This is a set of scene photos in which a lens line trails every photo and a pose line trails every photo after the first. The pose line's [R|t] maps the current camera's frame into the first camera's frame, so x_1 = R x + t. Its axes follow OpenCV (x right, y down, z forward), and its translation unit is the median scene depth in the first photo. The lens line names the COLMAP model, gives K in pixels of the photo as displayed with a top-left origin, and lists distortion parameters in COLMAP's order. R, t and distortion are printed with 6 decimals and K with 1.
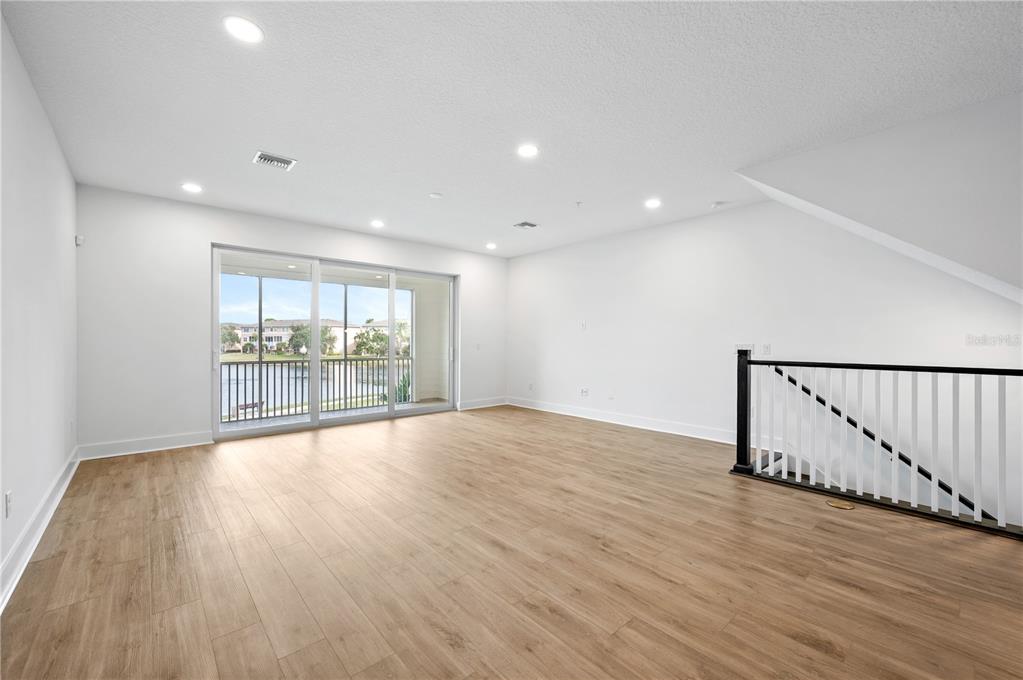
lens RADIAL K [[404.0, 0, 497.7], [0, 404.0, 355.2], [0, 0, 1]] dist [-0.002520, 0.000053]
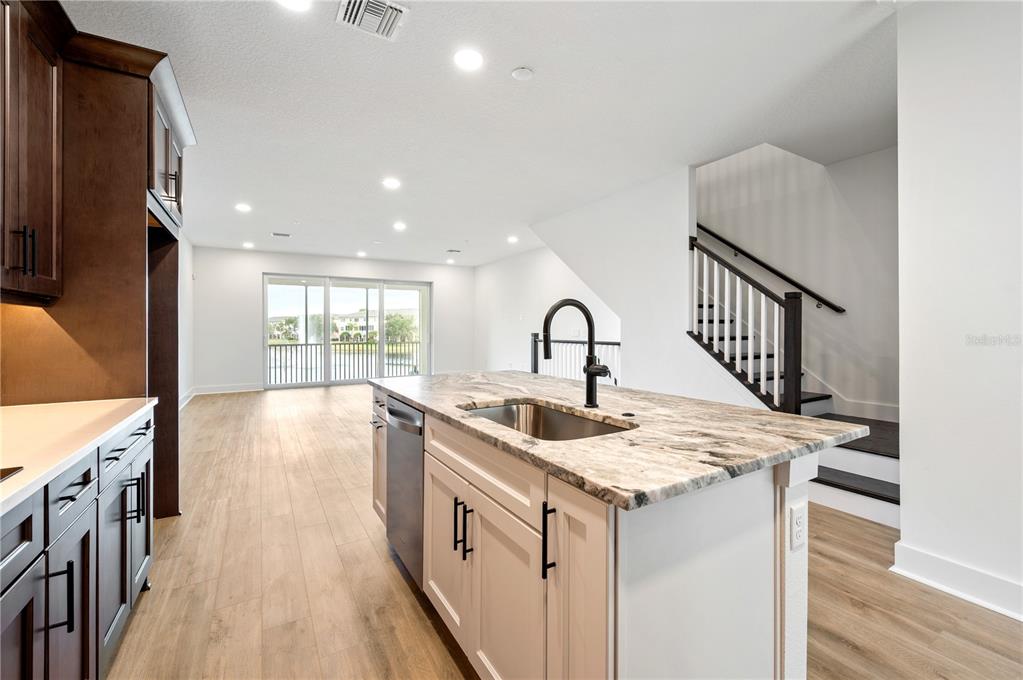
lens RADIAL K [[404.0, 0, 510.9], [0, 404.0, 343.5], [0, 0, 1]] dist [-0.002520, 0.000053]
pose [[0.986614, -0.002241, -0.163055, 0.510003], [0.002532, 0.999996, 0.001581, 0.017198], [0.163051, -0.001973, 0.986616, -0.430971]]
